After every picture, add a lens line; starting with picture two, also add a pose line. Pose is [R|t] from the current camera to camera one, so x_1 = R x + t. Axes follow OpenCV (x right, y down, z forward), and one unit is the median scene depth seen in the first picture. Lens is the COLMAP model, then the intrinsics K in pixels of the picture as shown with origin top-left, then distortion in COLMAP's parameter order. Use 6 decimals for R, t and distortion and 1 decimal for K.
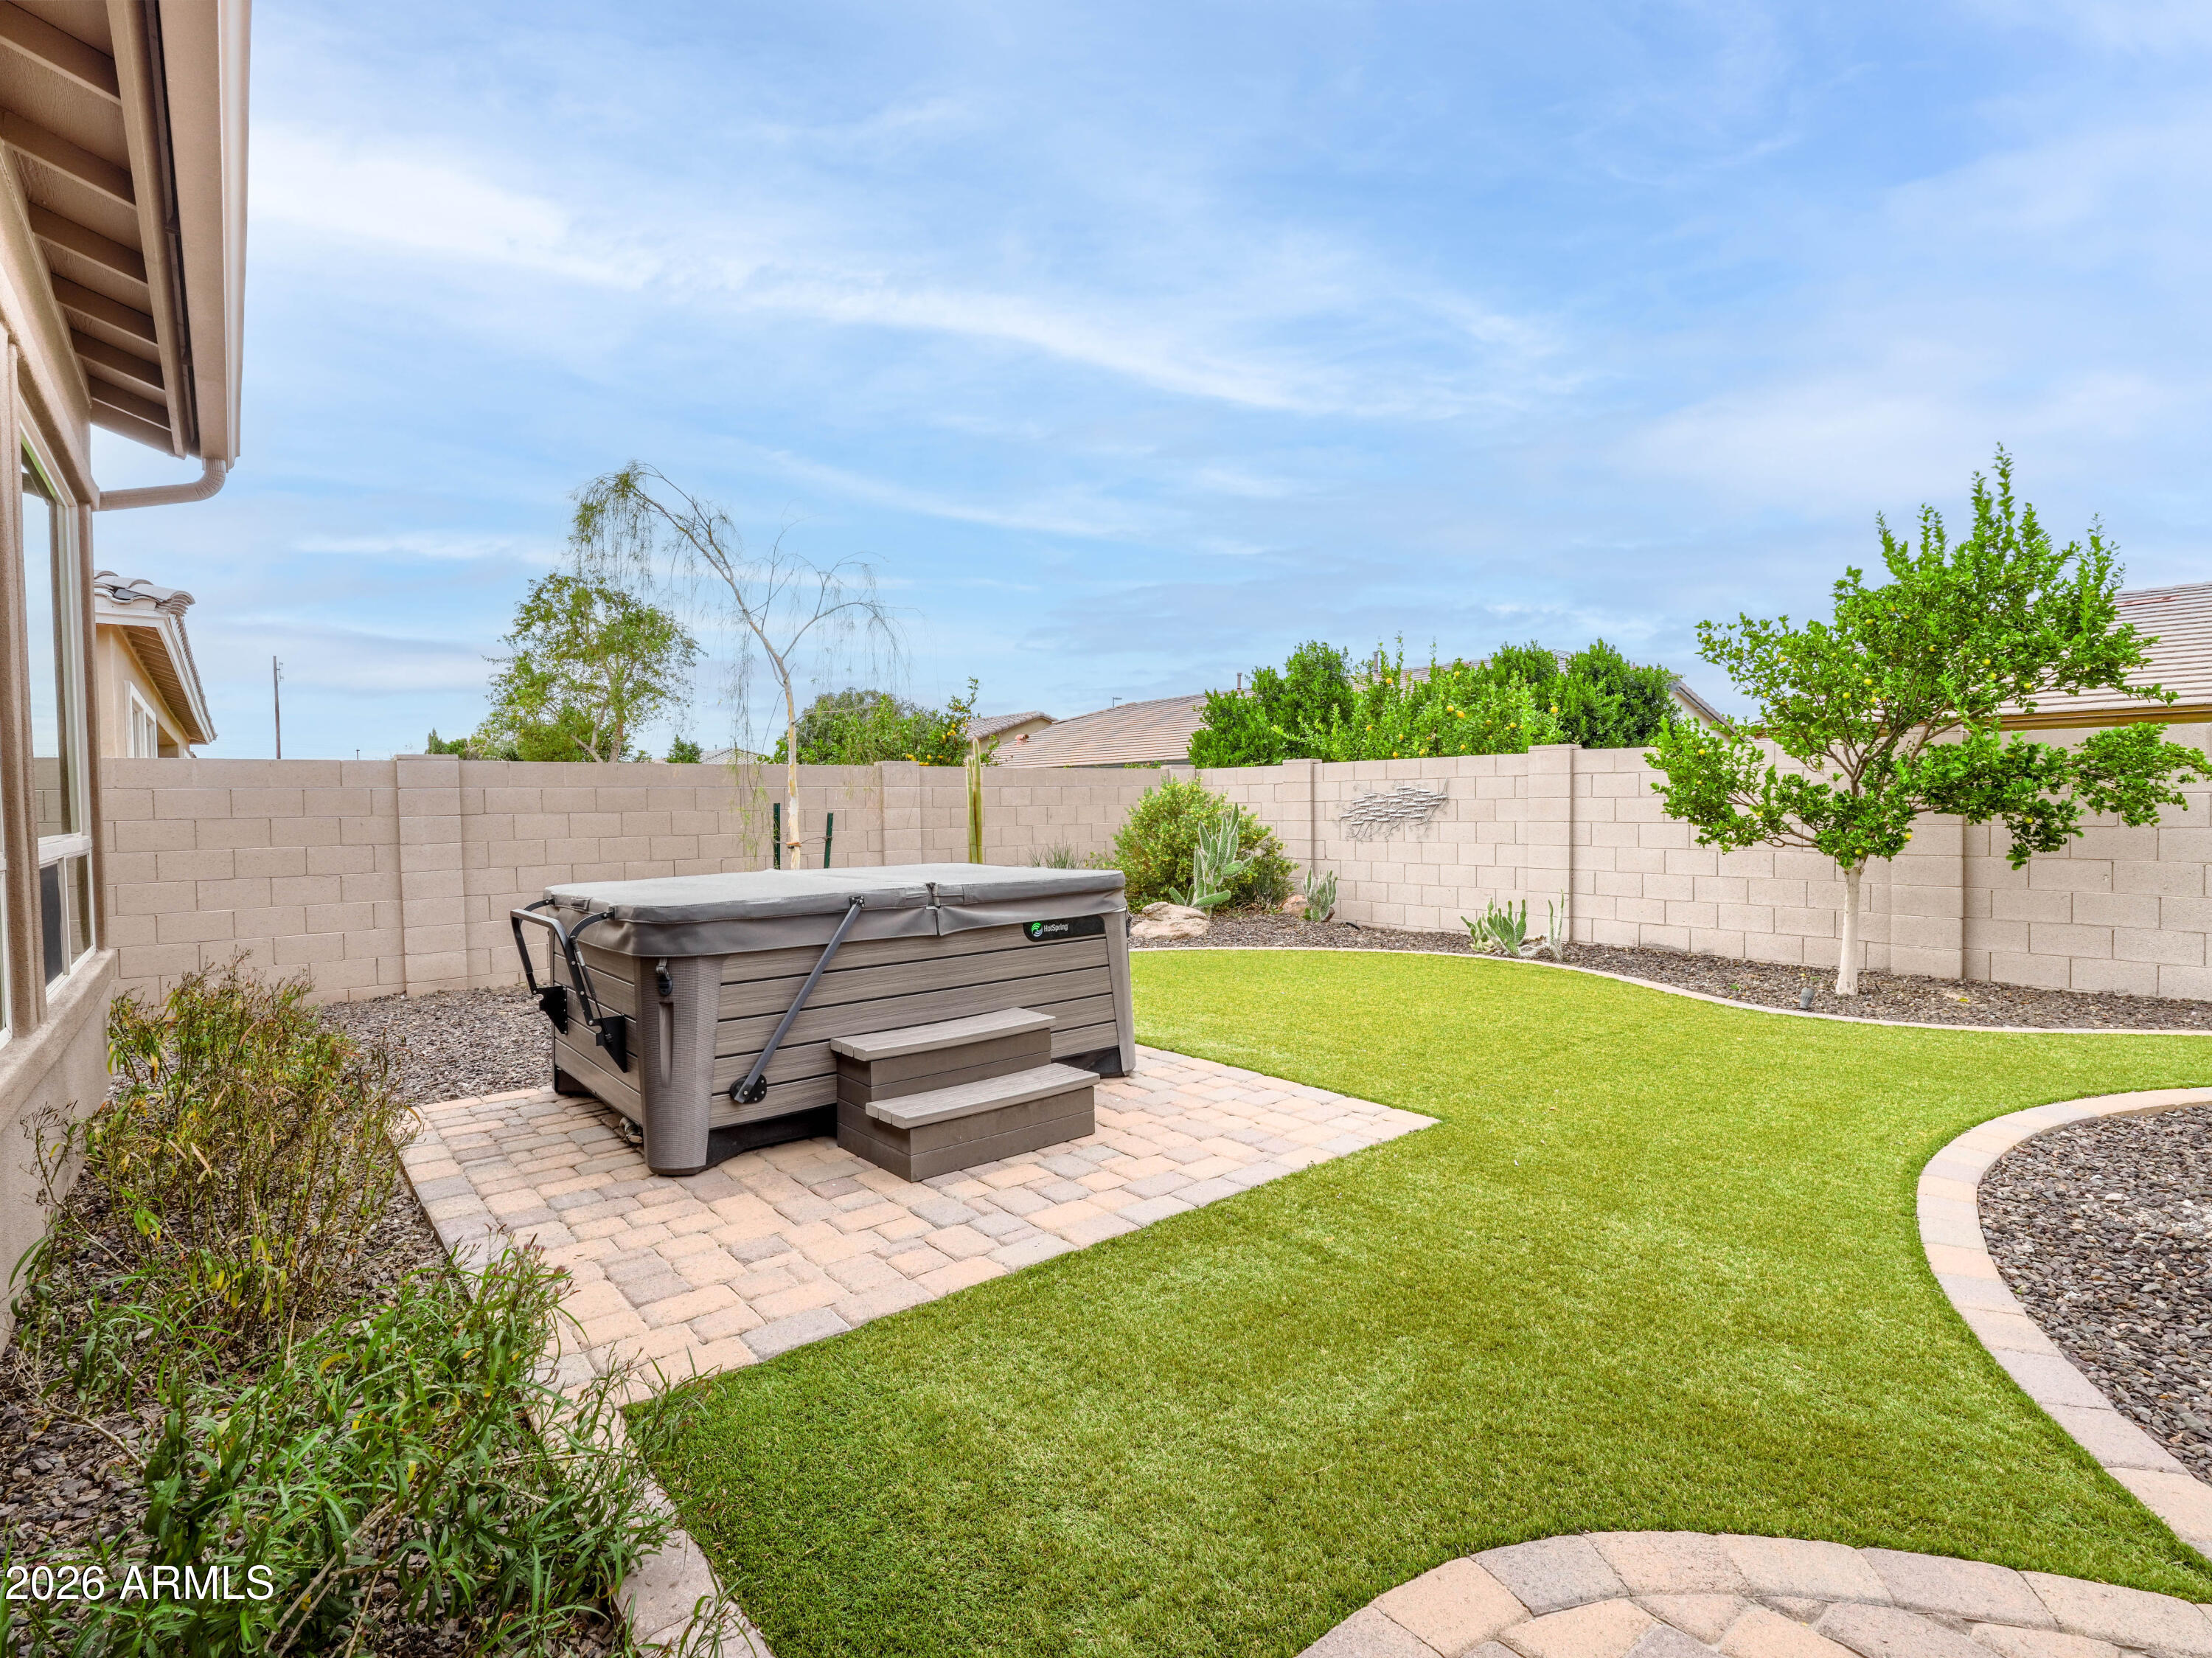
lens RADIAL K [[1092.1, 0, 1107.4], [0, 1092.1, 833.0], [0, 0, 1]] dist [-0.000588, 0.001093]
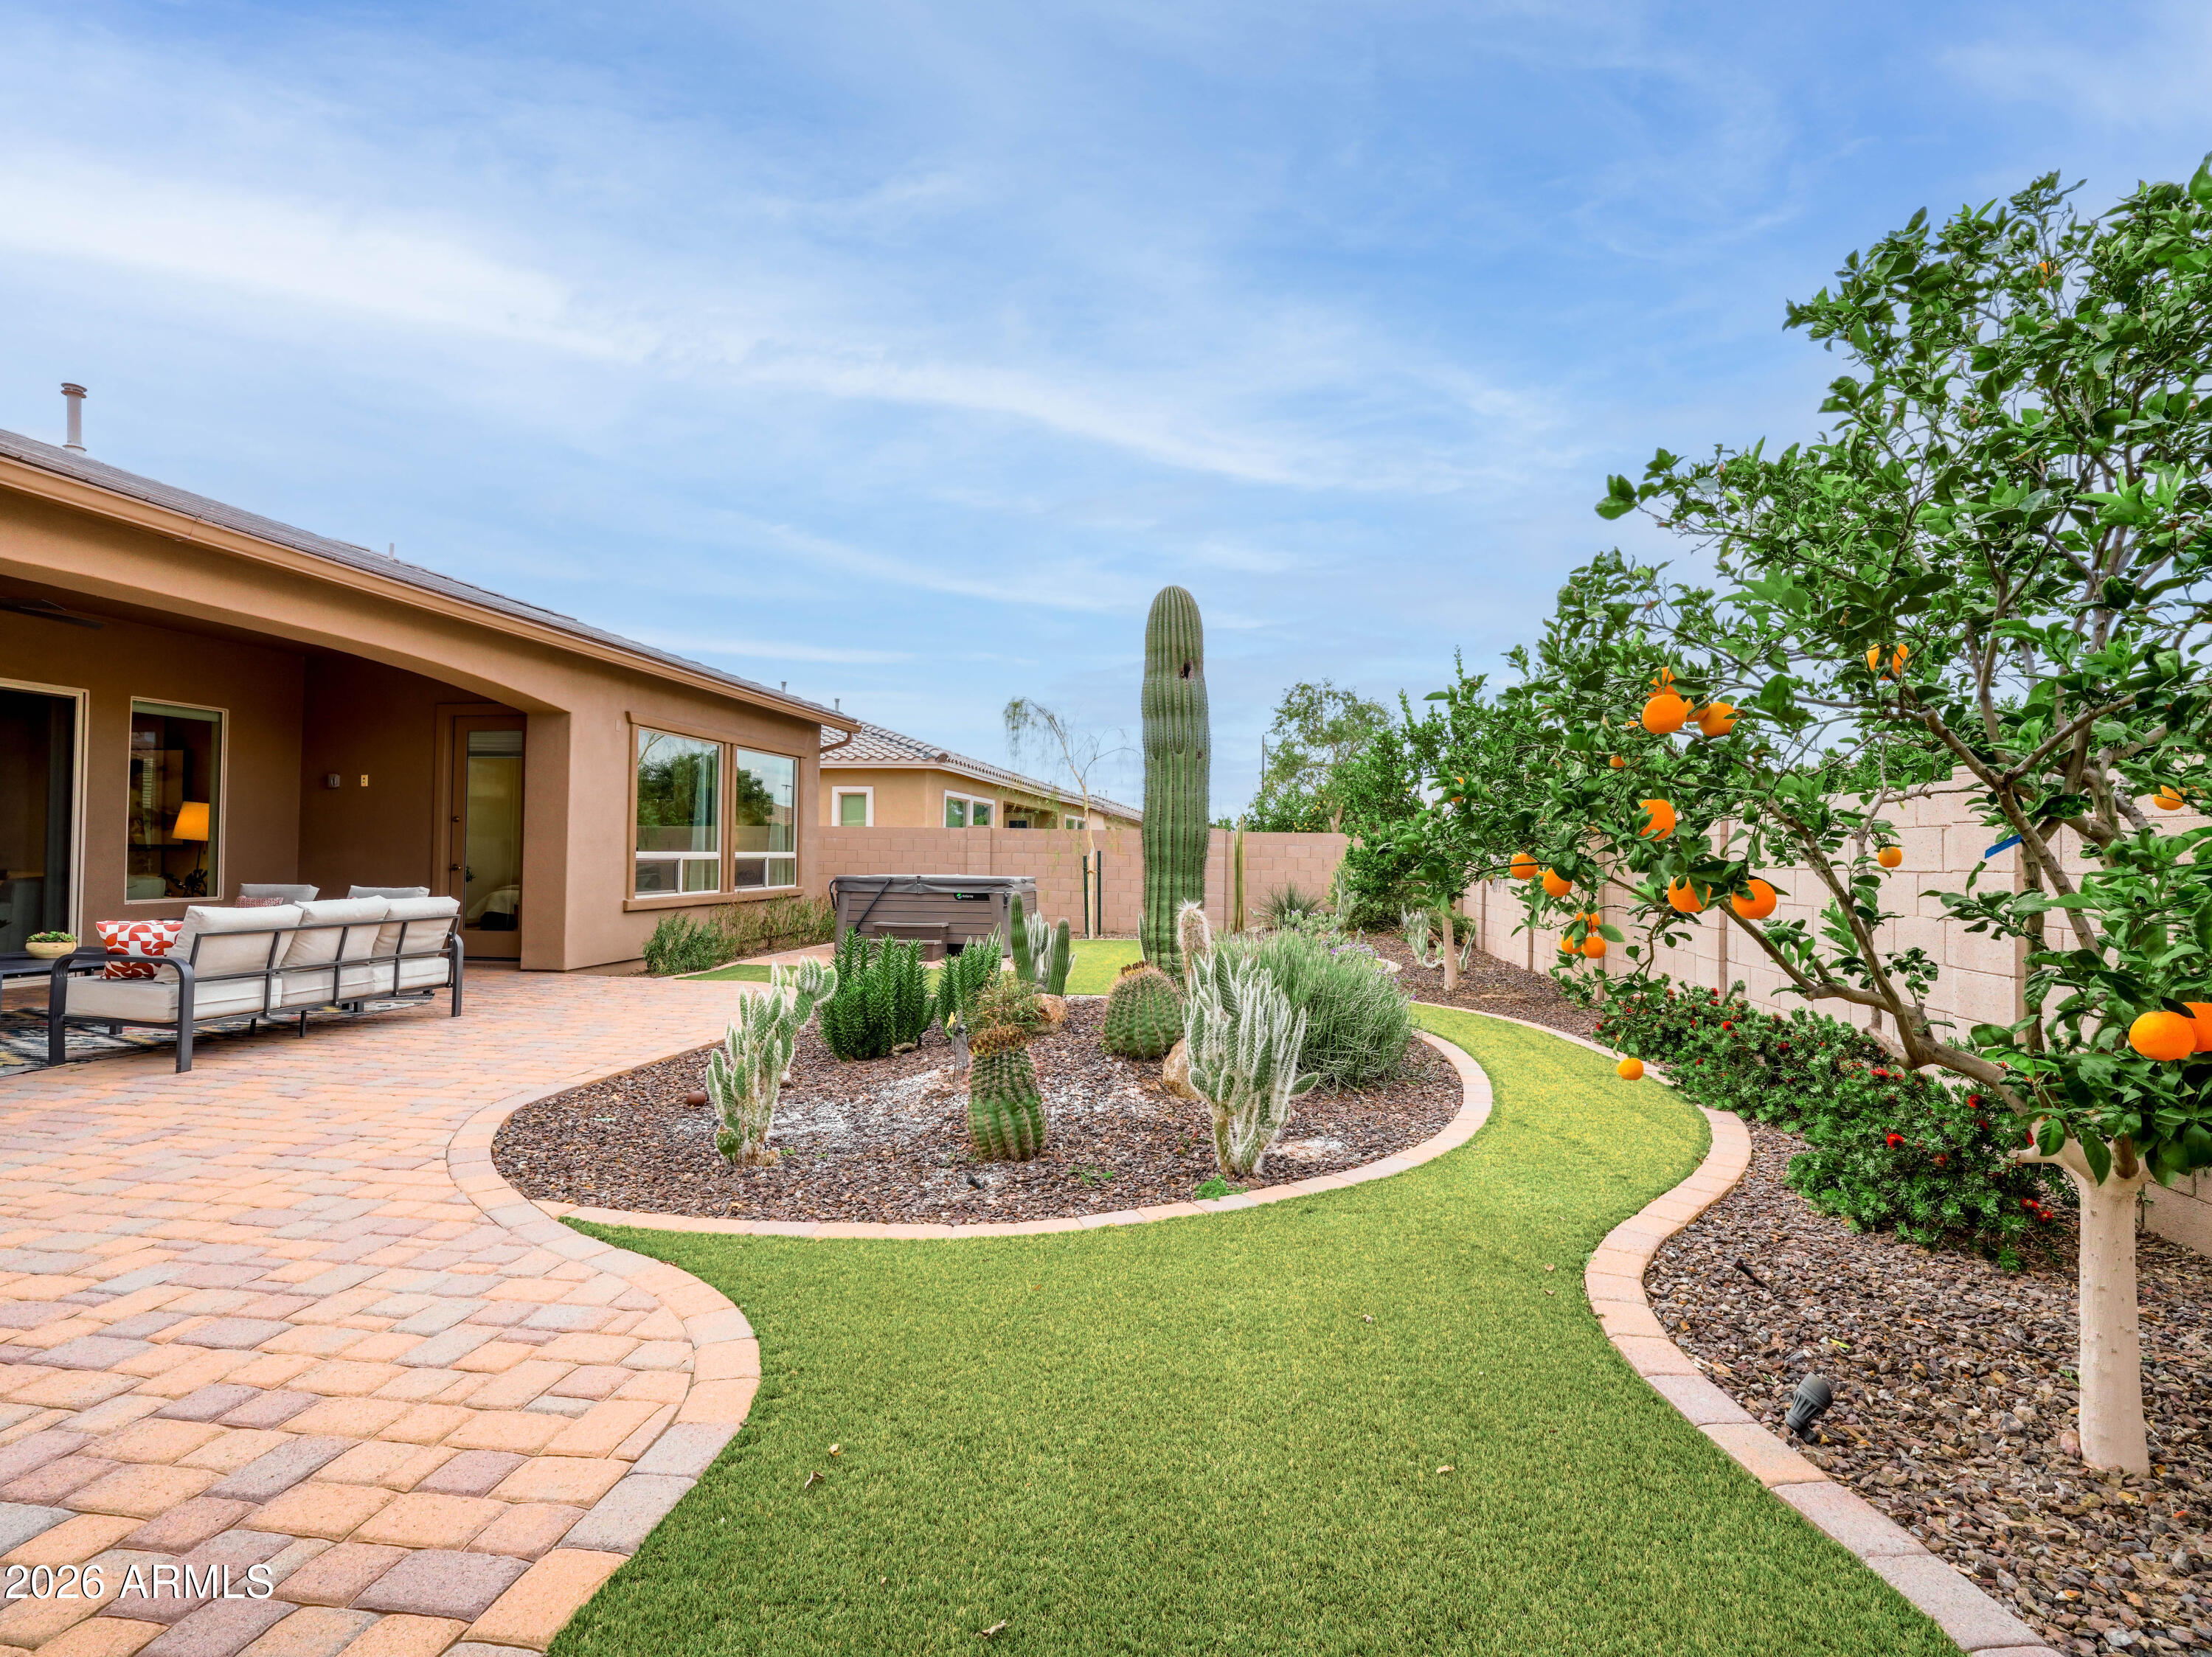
lens RADIAL K [[1091.8, 0, 1107.4], [0, 1091.8, 832.5], [0, 0, 1]] dist [-0.000588, 0.001093]
pose [[0.679557, 0.010941, -0.733541, 0.937816], [-0.046523, 0.998519, -0.028206, -0.005053], [0.732146, 0.053294, 0.679059, -0.260135]]
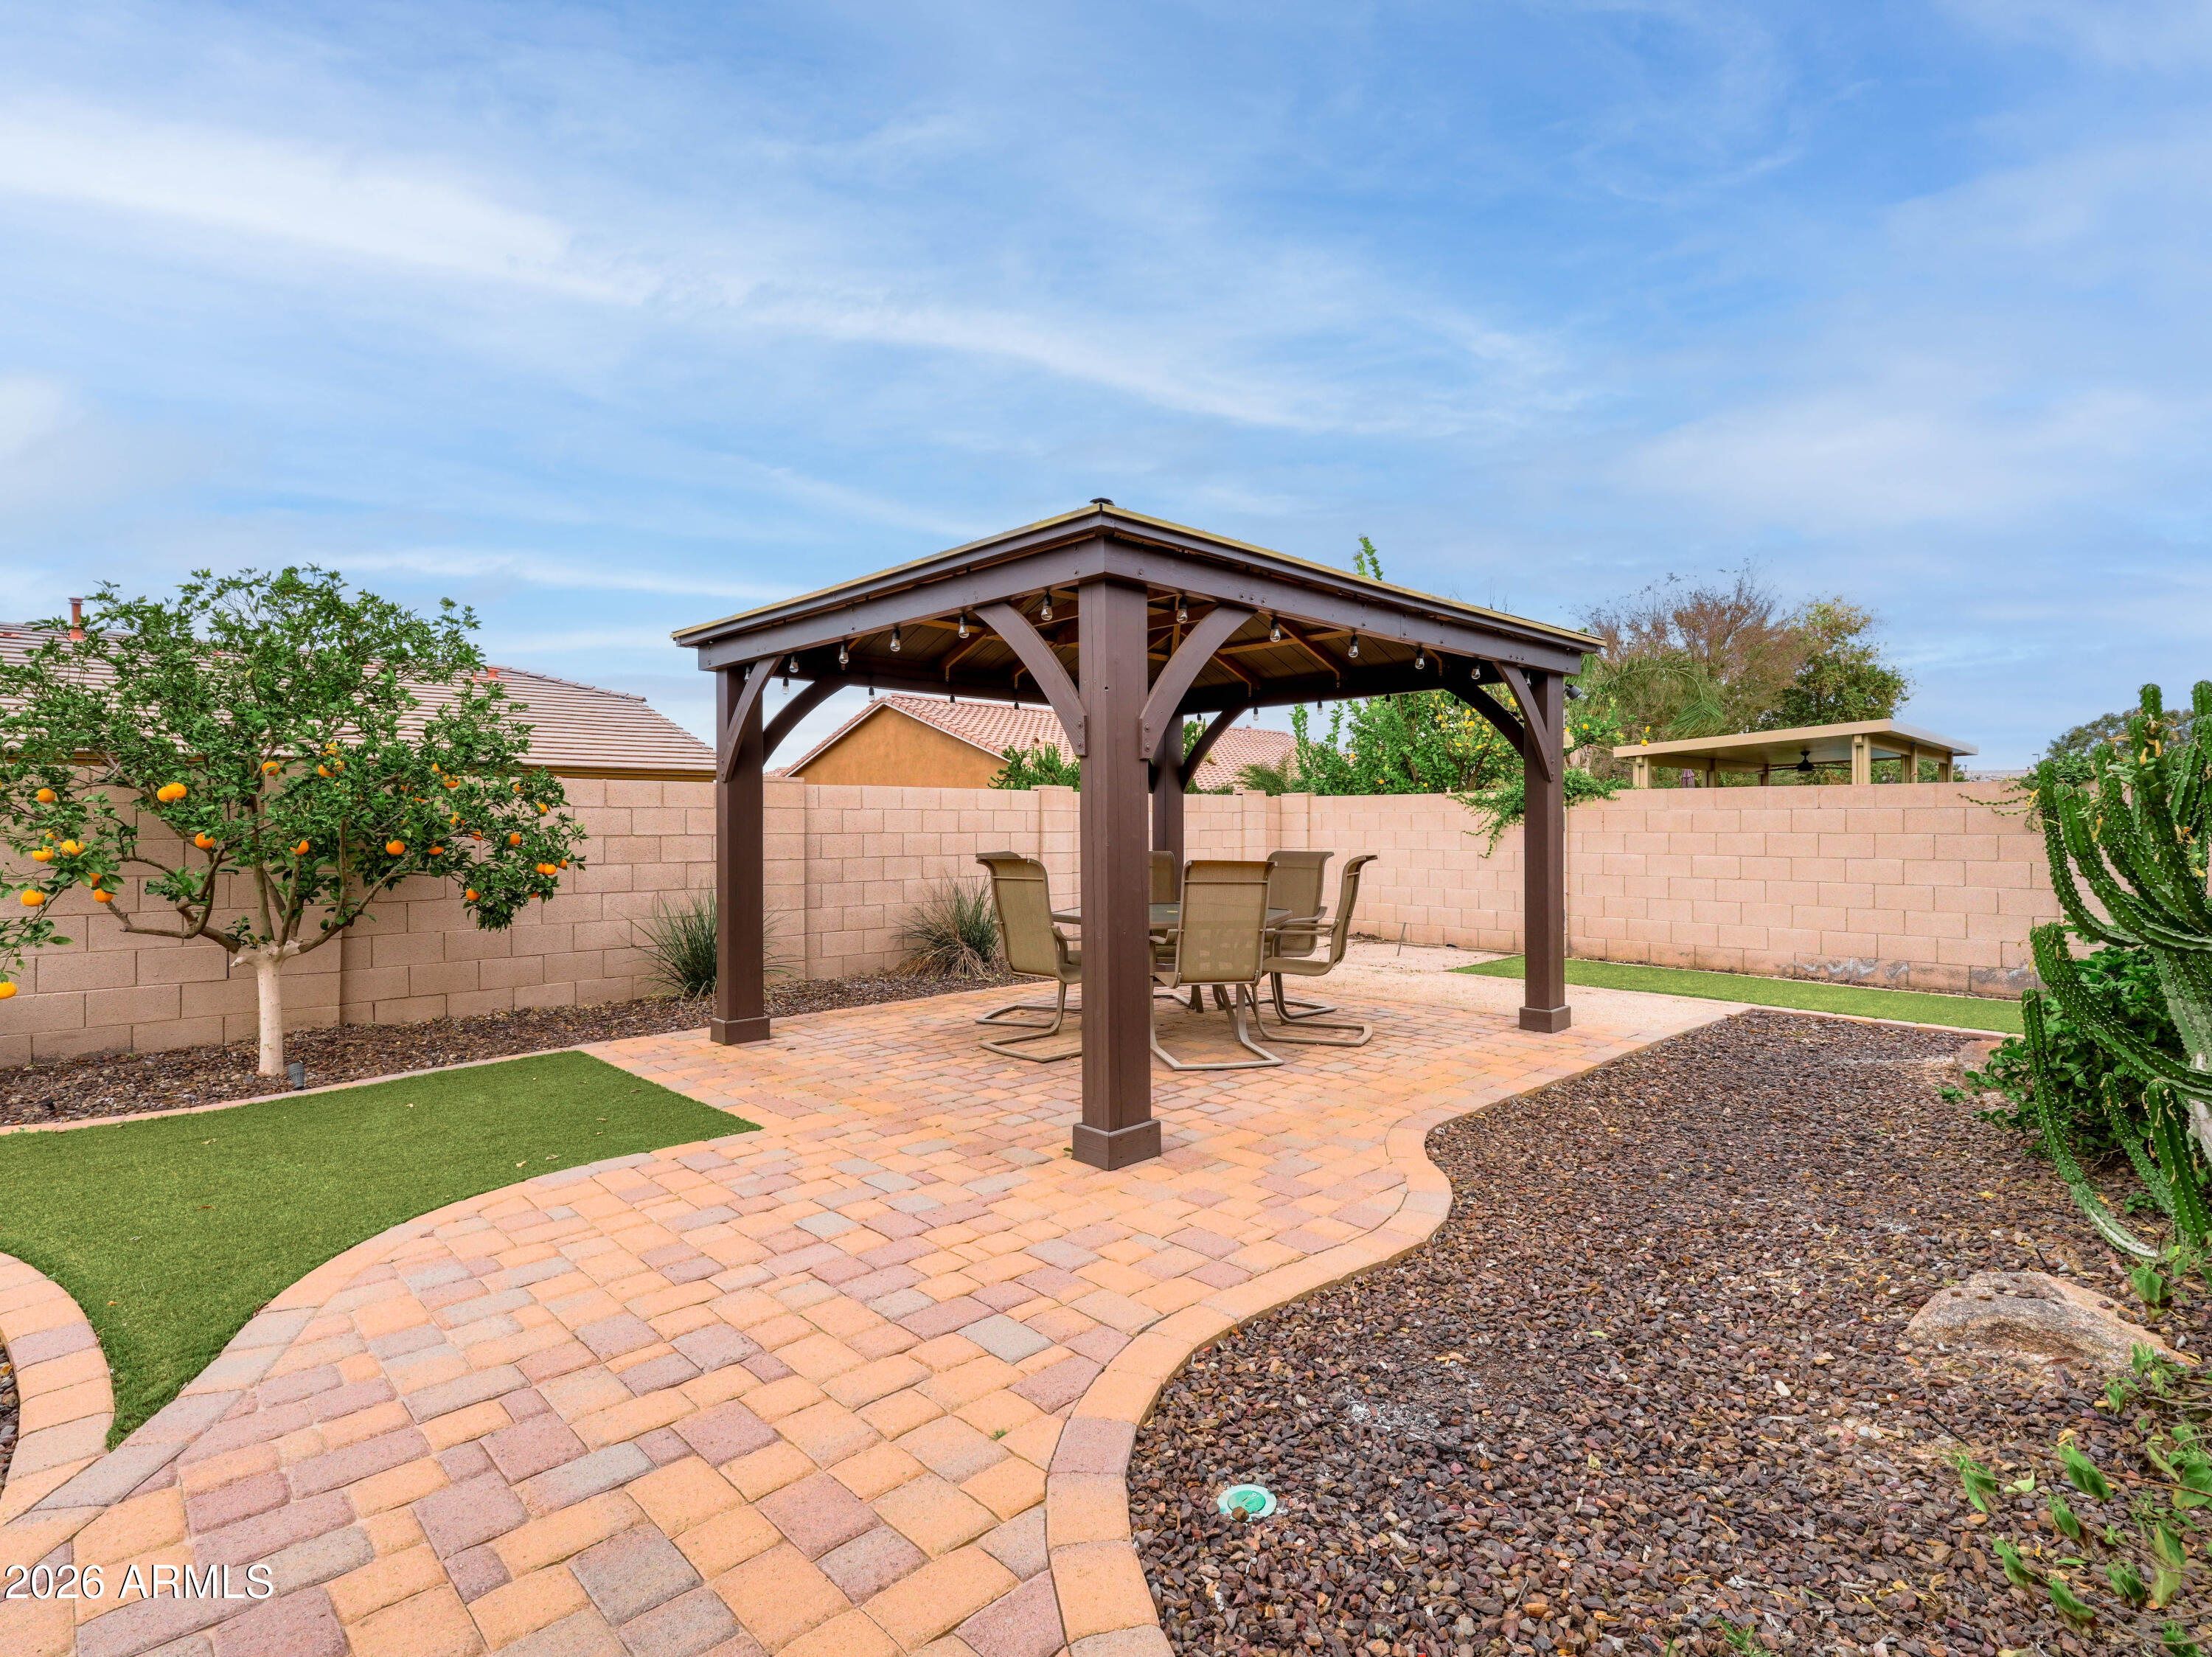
lens RADIAL K [[1092.0, 0, 1107.4], [0, 1092.0, 832.5], [0, 0, 1]] dist [-0.000588, 0.001093]
pose [[-0.089161, 0.007839, 0.995986, 0.352354], [0.035118, 0.999372, -0.004722, 0.002532], [-0.995398, 0.034556, -0.089381, -0.324086]]
